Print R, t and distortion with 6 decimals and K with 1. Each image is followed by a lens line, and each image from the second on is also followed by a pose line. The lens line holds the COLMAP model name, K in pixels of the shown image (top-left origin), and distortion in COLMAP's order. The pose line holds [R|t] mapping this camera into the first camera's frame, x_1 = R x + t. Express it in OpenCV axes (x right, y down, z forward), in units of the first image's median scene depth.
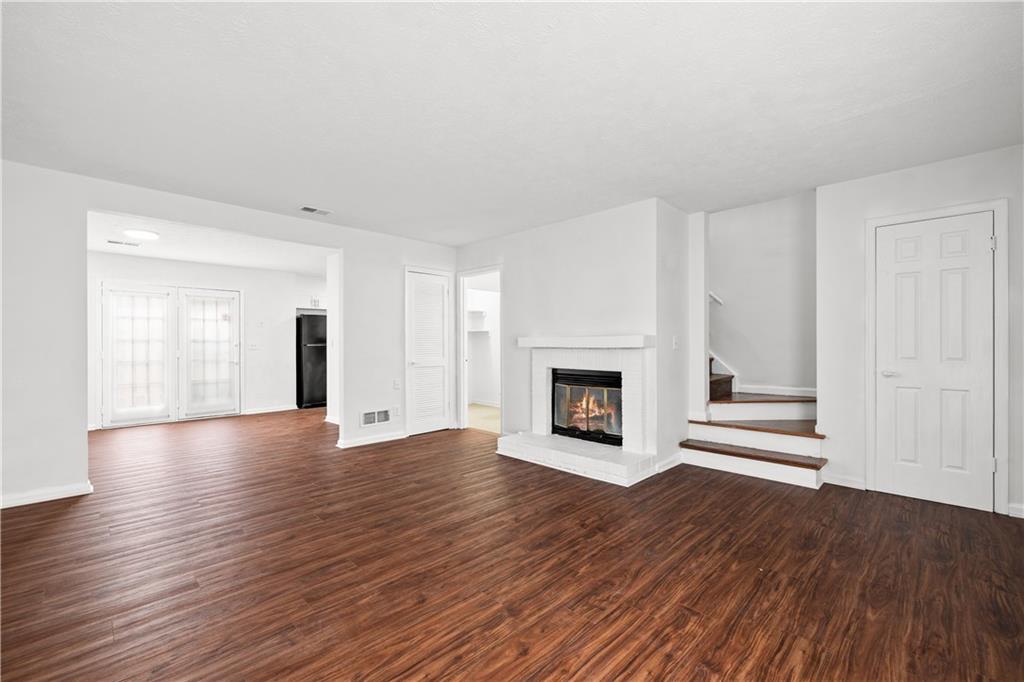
lens RADIAL K [[436.4, 0, 512.0], [0, 436.4, 341.0], [0, 0, 1]] dist [-0.000387, -0.000062]
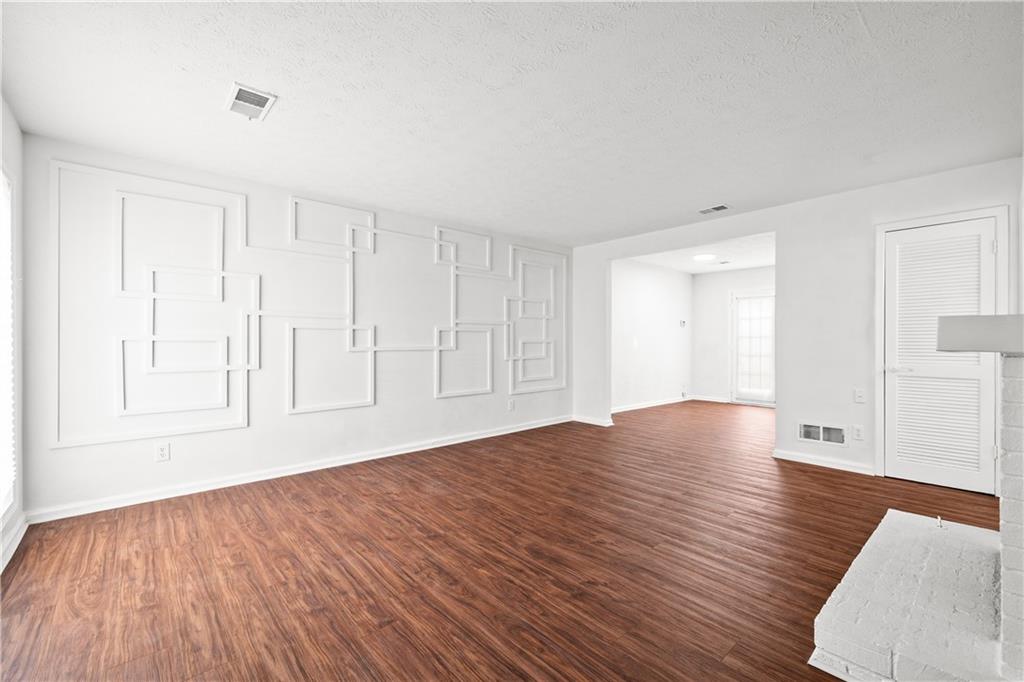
lens RADIAL K [[427.5, 0, 512.0], [0, 427.5, 341.0], [0, 0, 1]] dist [-0.000649, -0.000032]
pose [[-0.064683, 0.005461, -0.997891, 1.169774], [0.007356, 0.999960, 0.004995, 0.002266], [0.997879, -0.007017, -0.064721, 1.187198]]
